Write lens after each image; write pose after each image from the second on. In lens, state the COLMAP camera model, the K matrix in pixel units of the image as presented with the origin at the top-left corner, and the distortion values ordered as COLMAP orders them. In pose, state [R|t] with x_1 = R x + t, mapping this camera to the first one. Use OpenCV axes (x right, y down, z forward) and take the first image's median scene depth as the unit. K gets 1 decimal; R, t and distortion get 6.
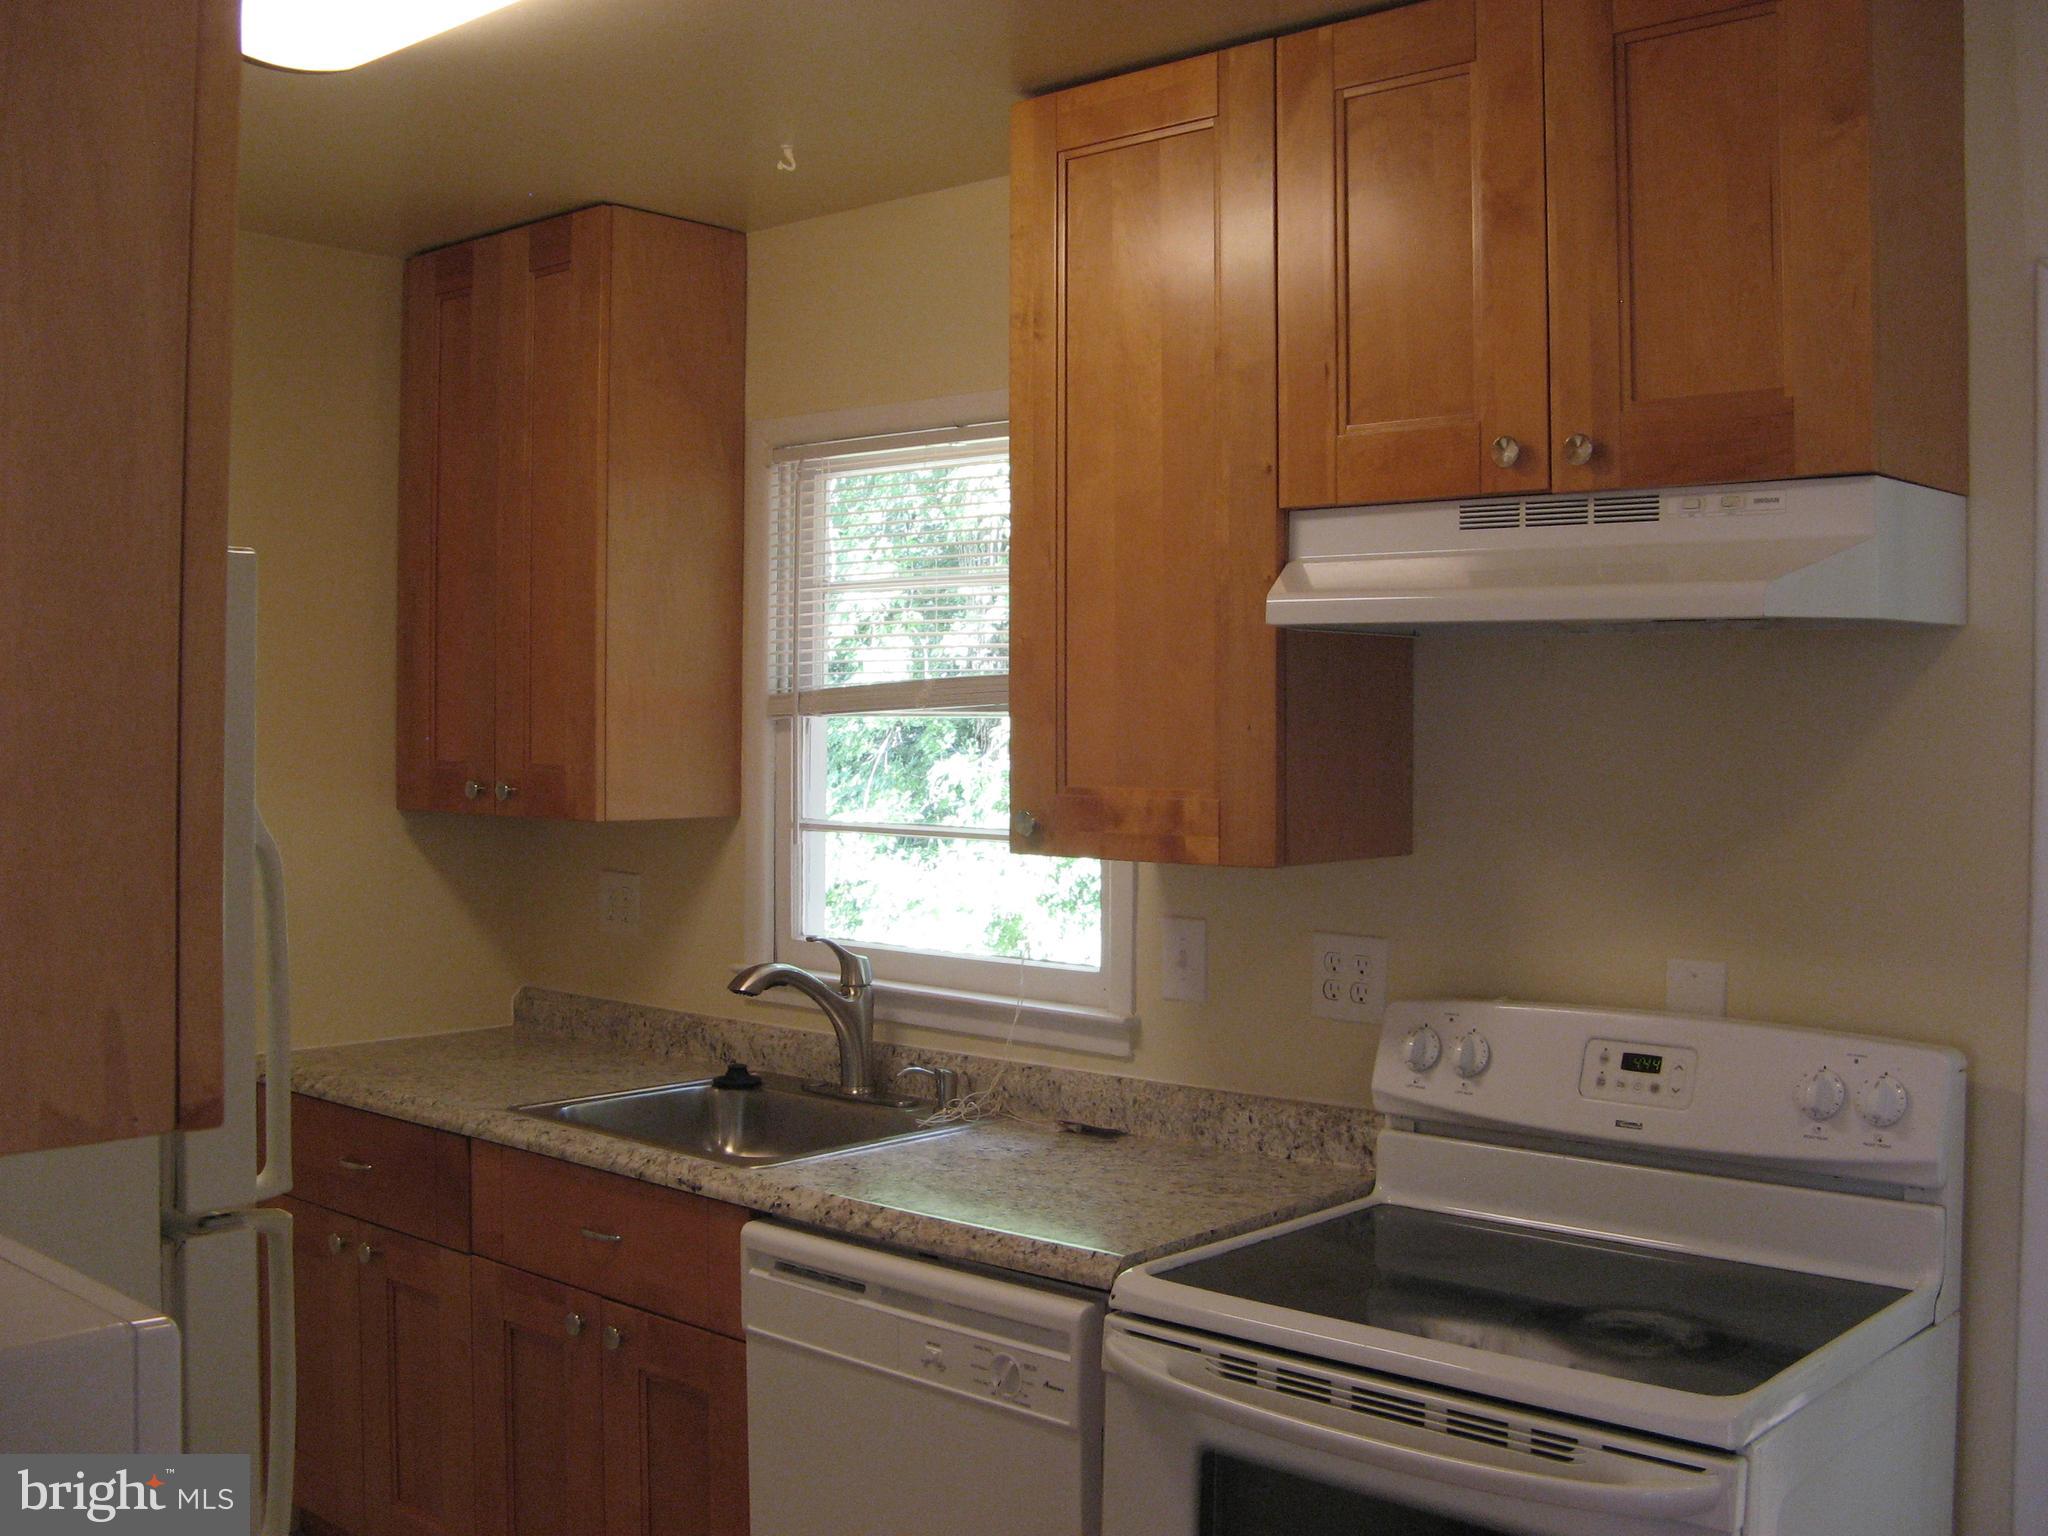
lens RADIAL K [[2110.7, 0, 1035.5], [0, 2110.7, 755.4], [0, 0, 1]] dist [-0.192580, 0.207289]
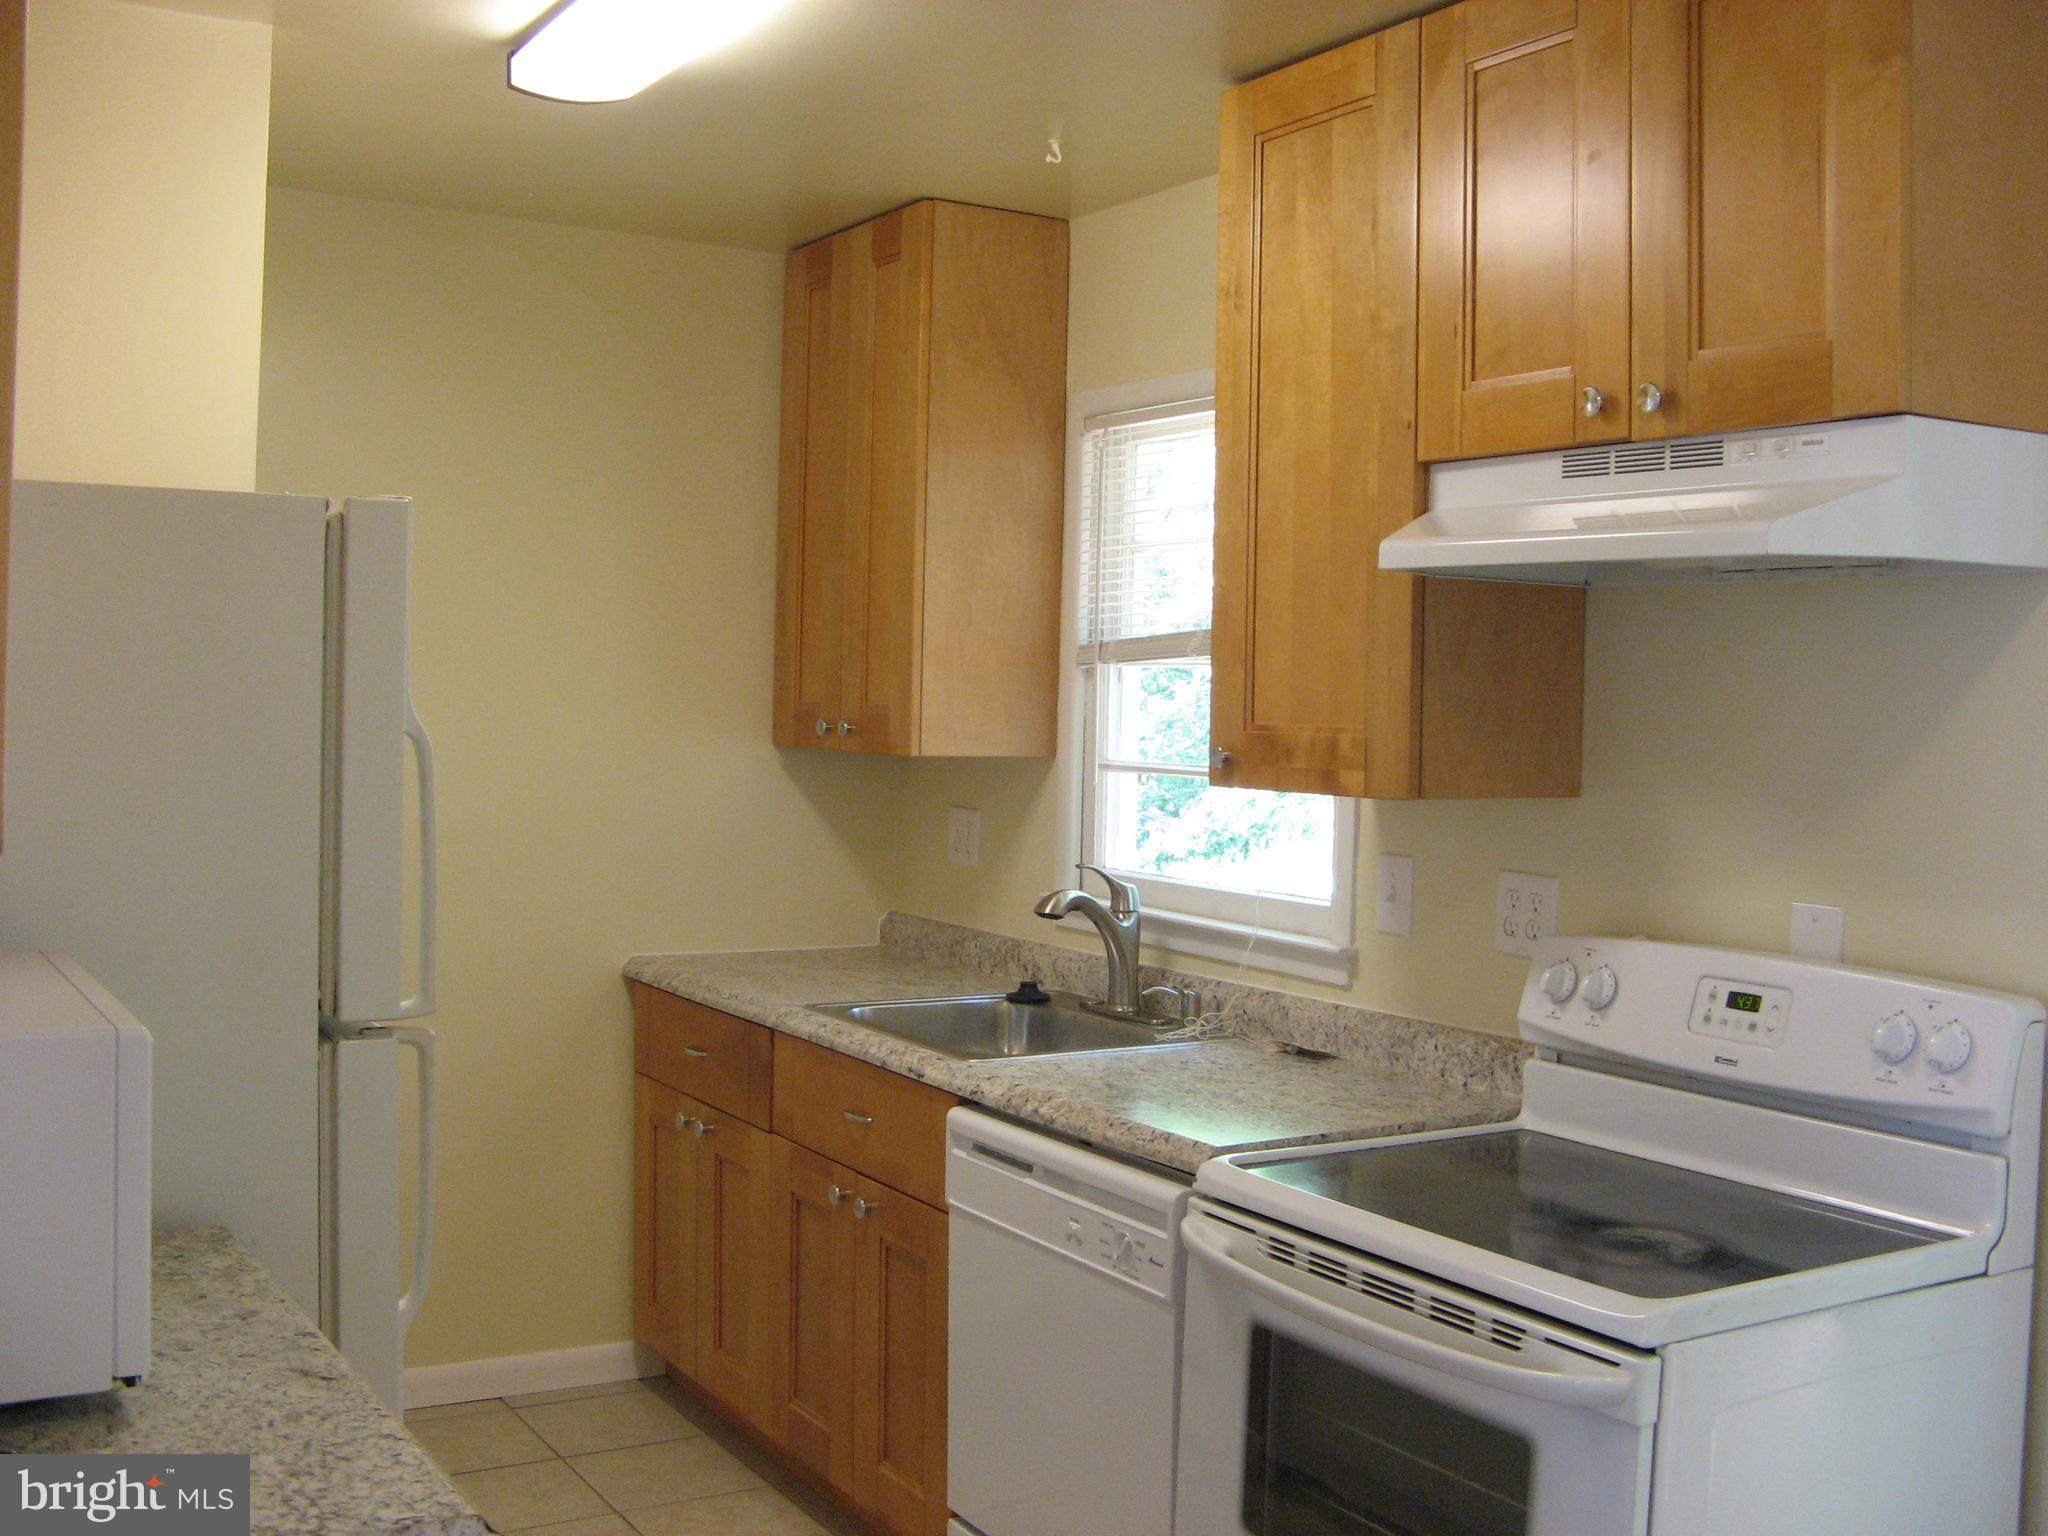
lens RADIAL K [[2110.7, 0, 1035.5], [0, 2110.7, 755.4], [0, 0, 1]] dist [-0.192580, 0.207289]
pose [[0.956135, 0.024799, -0.291875, 0.232054], [-0.022413, 0.999682, 0.011514, 0.021826], [0.292068, -0.004468, 0.956387, -0.064241]]
